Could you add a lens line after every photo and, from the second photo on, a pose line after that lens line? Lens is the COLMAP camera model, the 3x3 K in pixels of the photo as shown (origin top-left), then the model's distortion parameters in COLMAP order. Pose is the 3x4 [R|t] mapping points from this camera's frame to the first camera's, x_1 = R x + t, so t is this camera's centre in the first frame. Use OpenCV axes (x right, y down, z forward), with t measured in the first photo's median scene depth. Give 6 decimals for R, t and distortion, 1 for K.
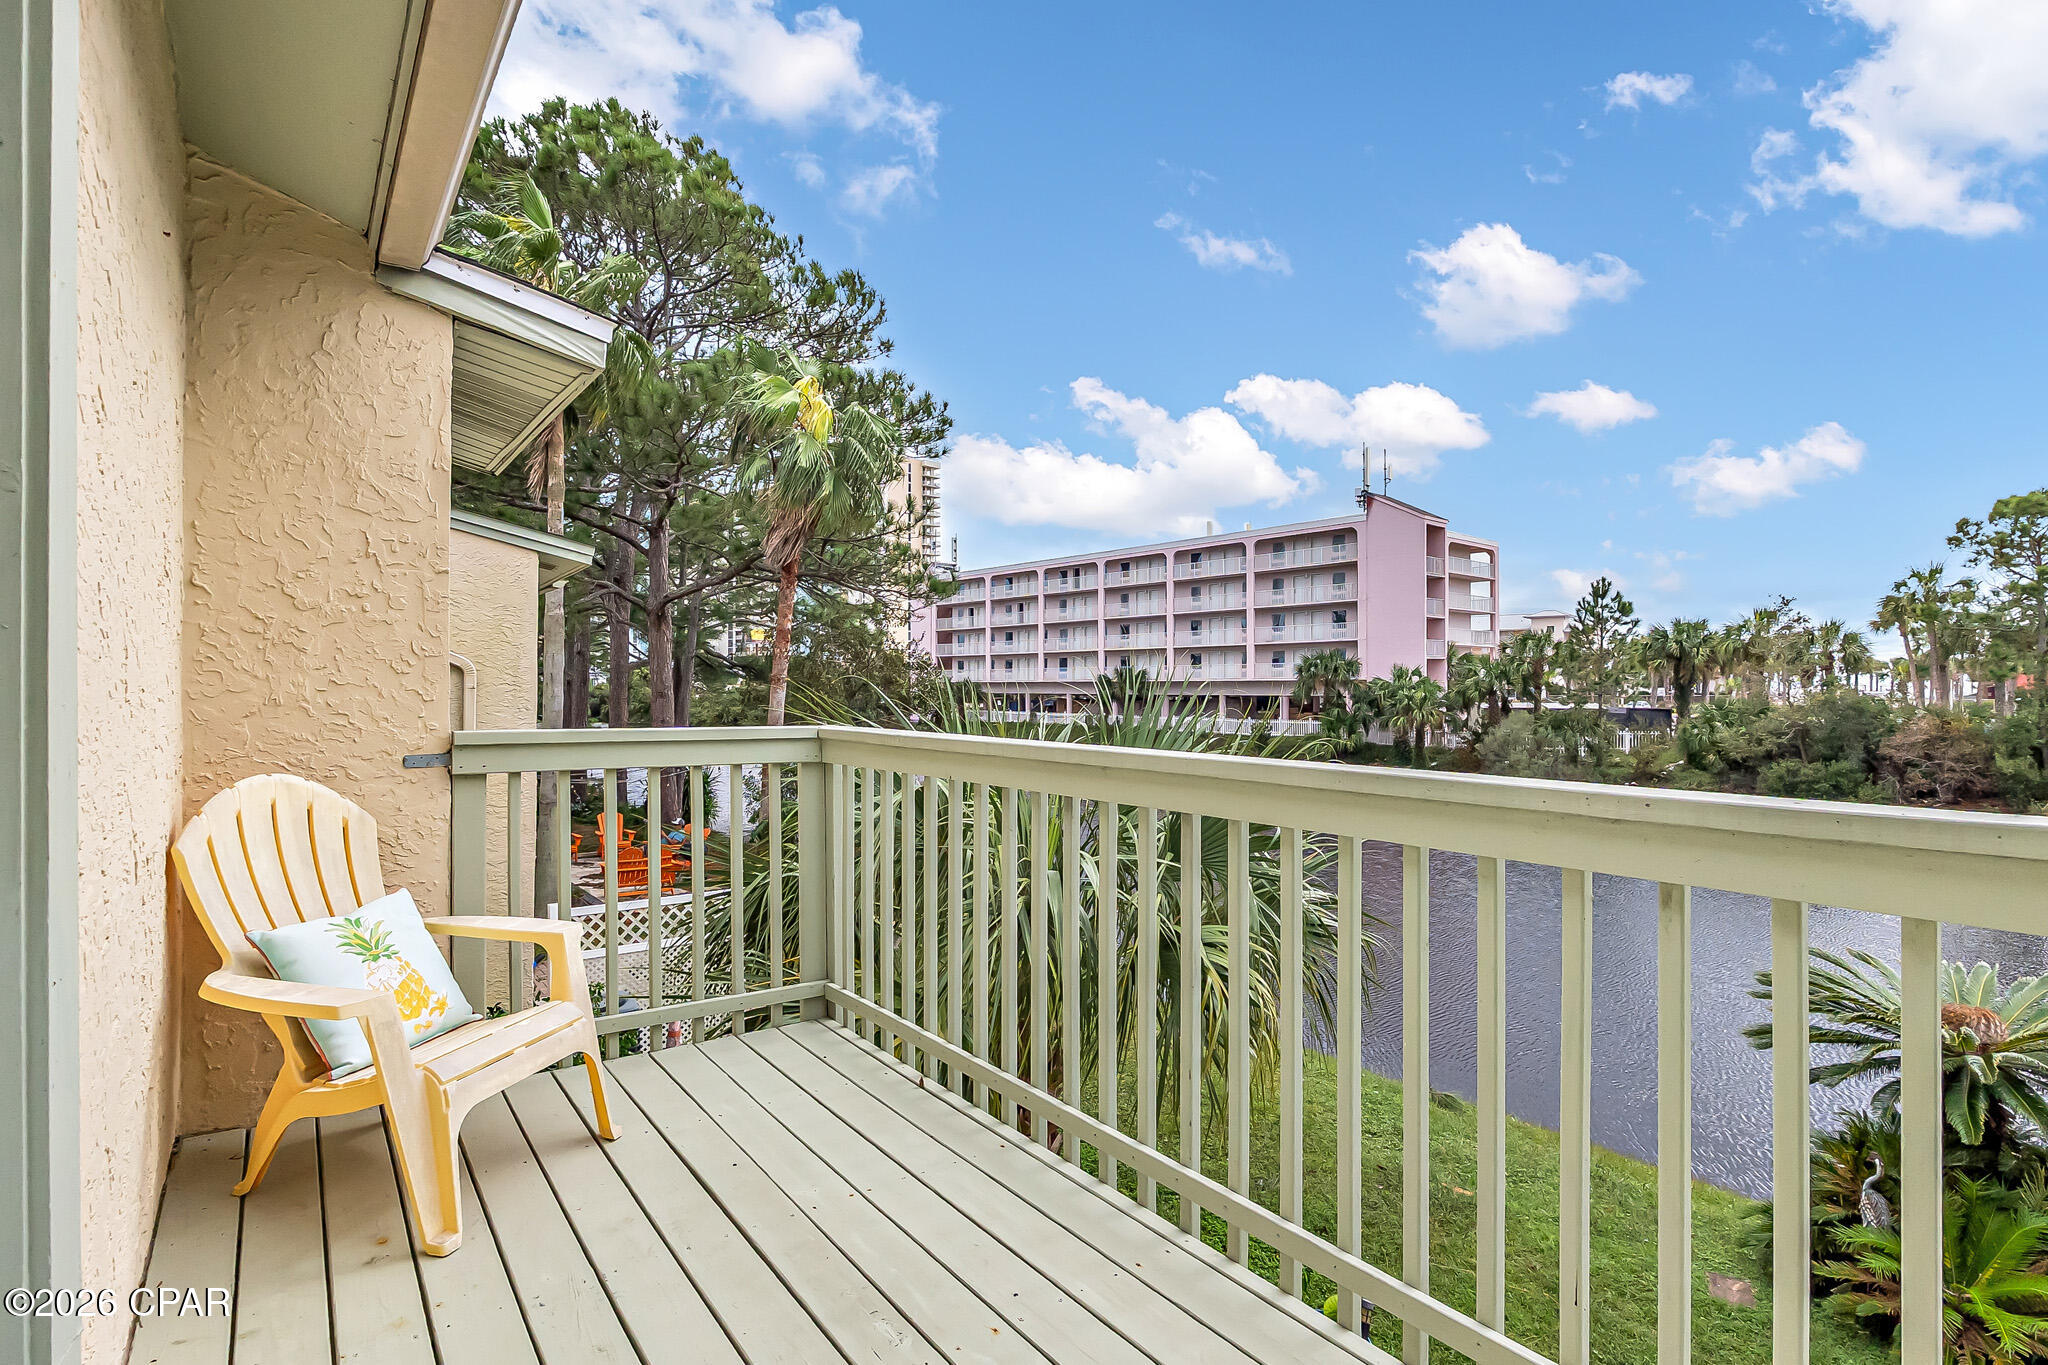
lens RADIAL K [[965.2, 0, 1037.4], [0, 965.2, 685.0], [0, 0, 1]] dist [-0.007111, 0.000528]
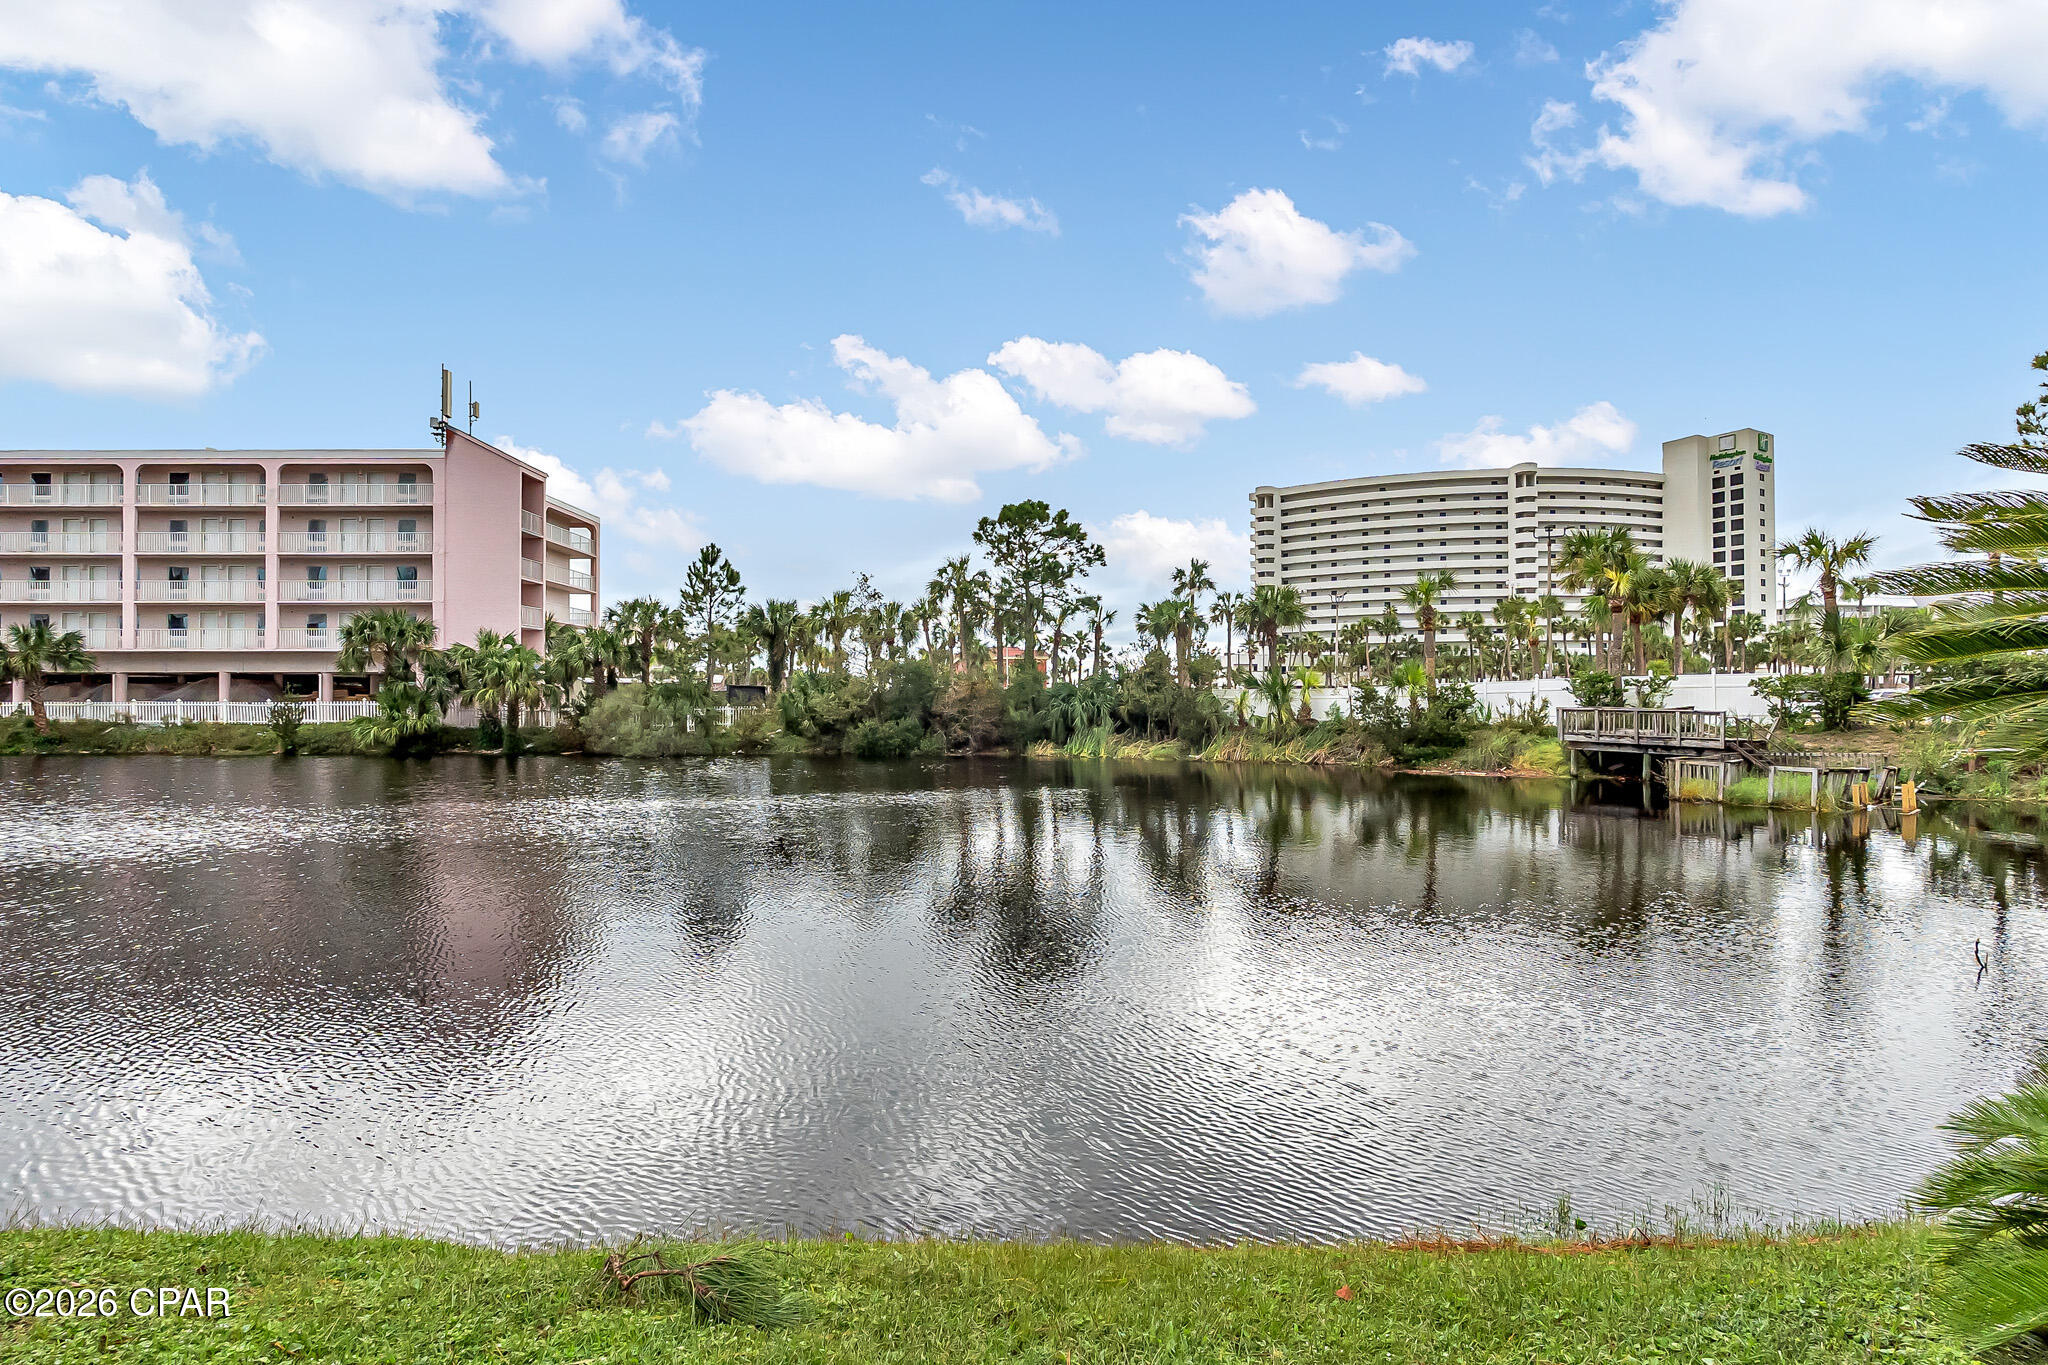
lens RADIAL K [[965.2, 0, 1031.8], [0, 965.2, 694.4], [0, 0, 1]] dist [-0.007111, 0.000528]
pose [[0.640683, 0.002107, 0.767803, 0.035069], [-0.005933, 0.999980, 0.002207, 0.028987], [-0.767783, -0.005969, 0.640683, 0.097338]]
